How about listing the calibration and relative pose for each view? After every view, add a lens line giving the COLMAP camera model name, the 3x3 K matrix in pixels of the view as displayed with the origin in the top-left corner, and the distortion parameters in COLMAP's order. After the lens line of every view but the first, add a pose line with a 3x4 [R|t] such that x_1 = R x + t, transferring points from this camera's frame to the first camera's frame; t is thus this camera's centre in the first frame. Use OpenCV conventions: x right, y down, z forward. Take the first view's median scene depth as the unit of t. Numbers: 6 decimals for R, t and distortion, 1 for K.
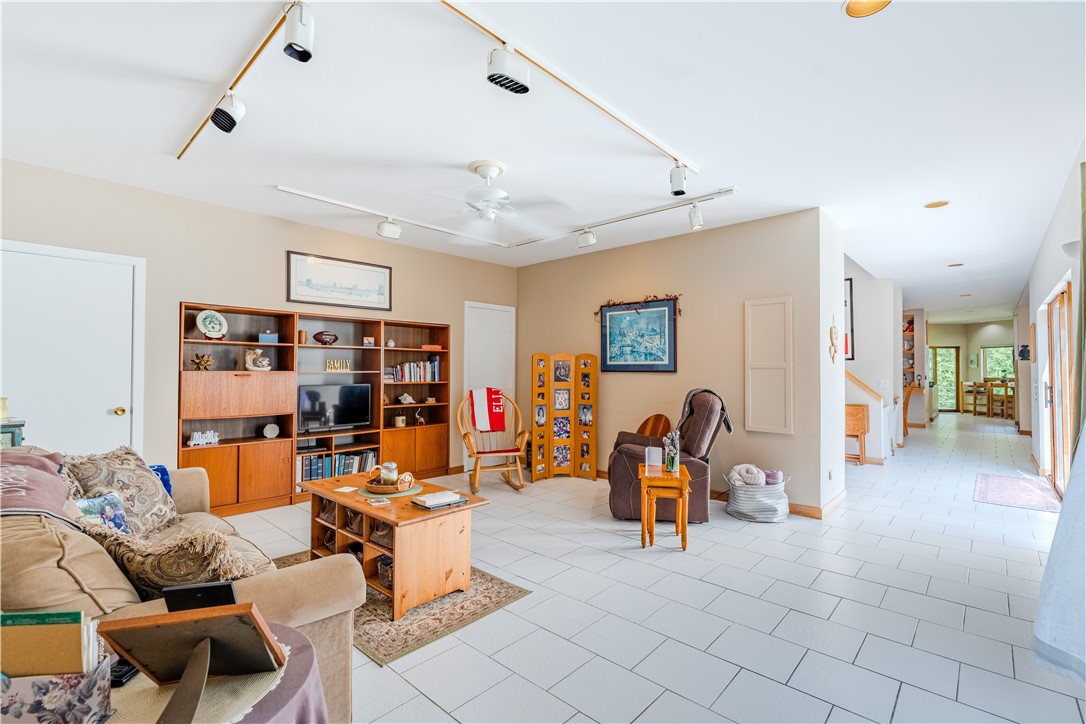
lens RADIAL K [[487.2, 0, 540.4], [0, 487.2, 361.7], [0, 0, 1]] dist [-0.007500, 0.003720]
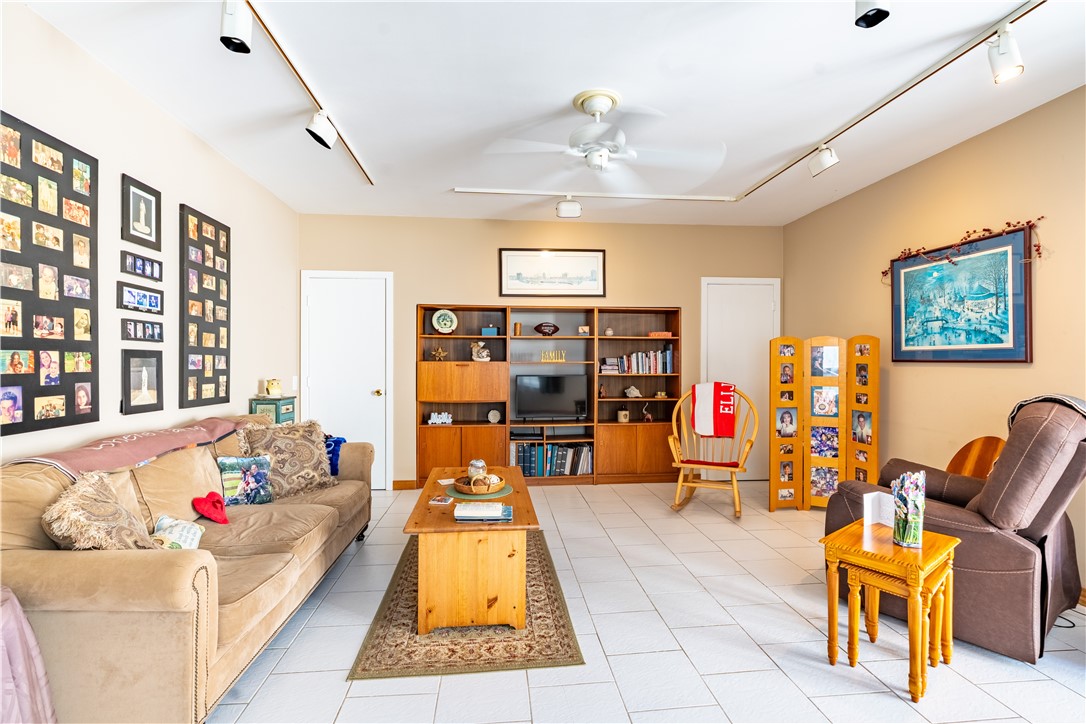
lens RADIAL K [[487.2, 0, 540.4], [0, 487.2, 361.7], [0, 0, 1]] dist [-0.007500, 0.003720]
pose [[0.747691, -0.001516, -0.664045, 0.207090], [0.012934, 0.999841, 0.012280, 0.006133], [0.663920, -0.017771, 0.747592, 0.209215]]
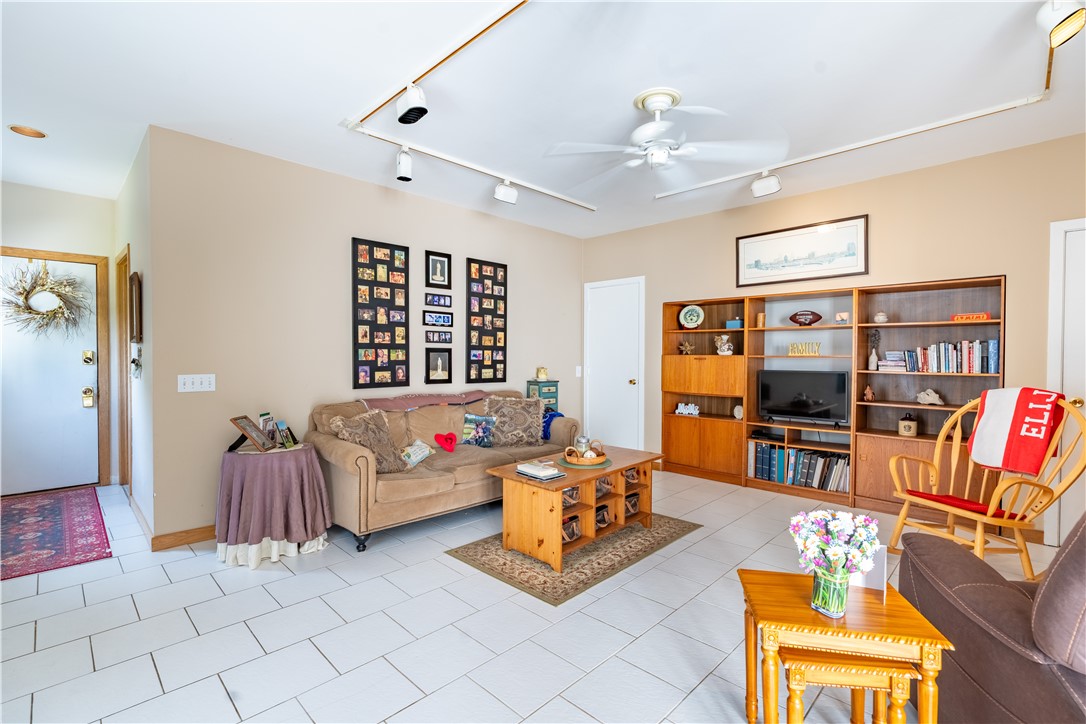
lens RADIAL K [[487.2, 0, 540.4], [0, 487.2, 361.7], [0, 0, 1]] dist [-0.007500, 0.003720]
pose [[-0.031122, 0.012390, -0.999439, 0.422605], [0.015083, 0.999815, 0.011925, 0.011537], [0.999402, -0.014703, -0.031303, 0.499000]]
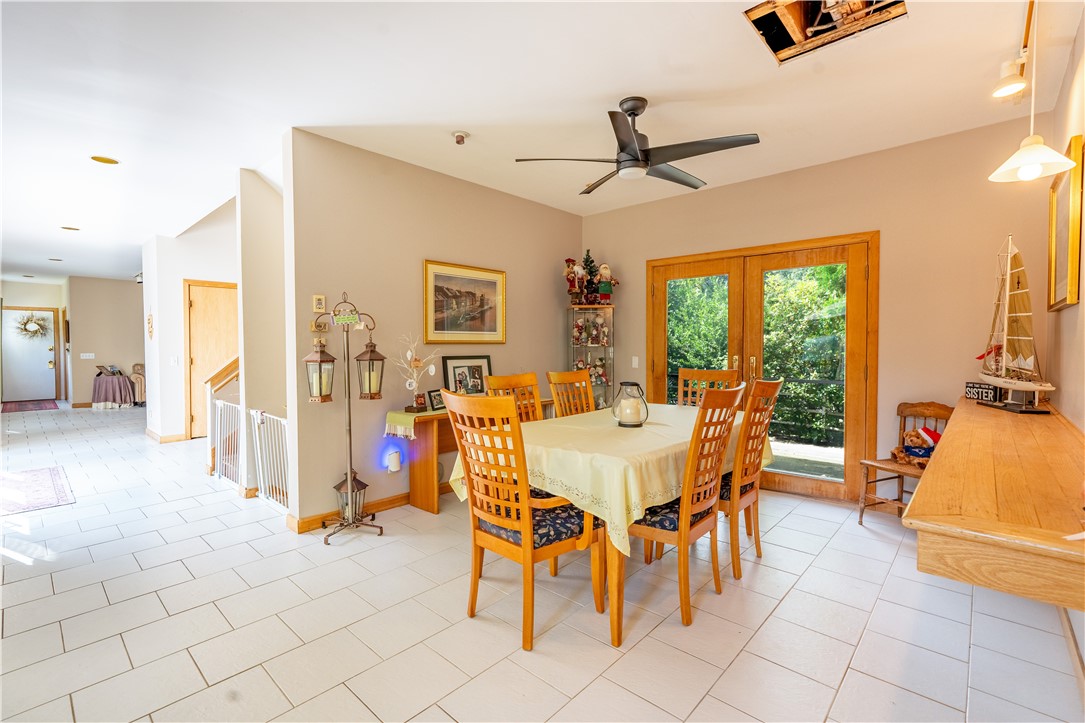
lens RADIAL K [[490.4, 0, 542.5], [0, 490.4, 358.8], [0, 0, 1]] dist [-0.012763, 0.013039]
pose [[0.002316, 0.026377, -0.999649, 1.593784], [0.021660, 0.999416, 0.026421, 0.034445], [0.999763, -0.021714, 0.001743, 1.671444]]
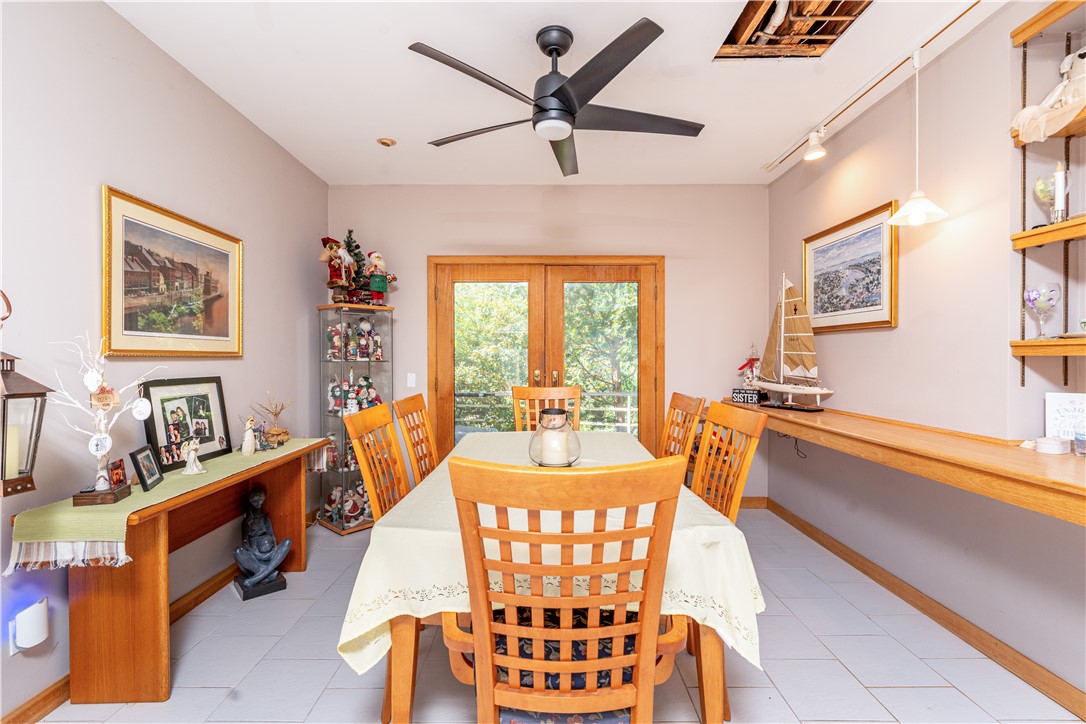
lens RADIAL K [[487.2, 0, 540.4], [0, 487.2, 361.7], [0, 0, 1]] dist [-0.007500, 0.003720]
pose [[0.679375, 0.001564, -0.733789, 1.362134], [0.018189, 0.999655, 0.018971, 0.030847], [0.733565, -0.026235, 0.679112, 1.506352]]
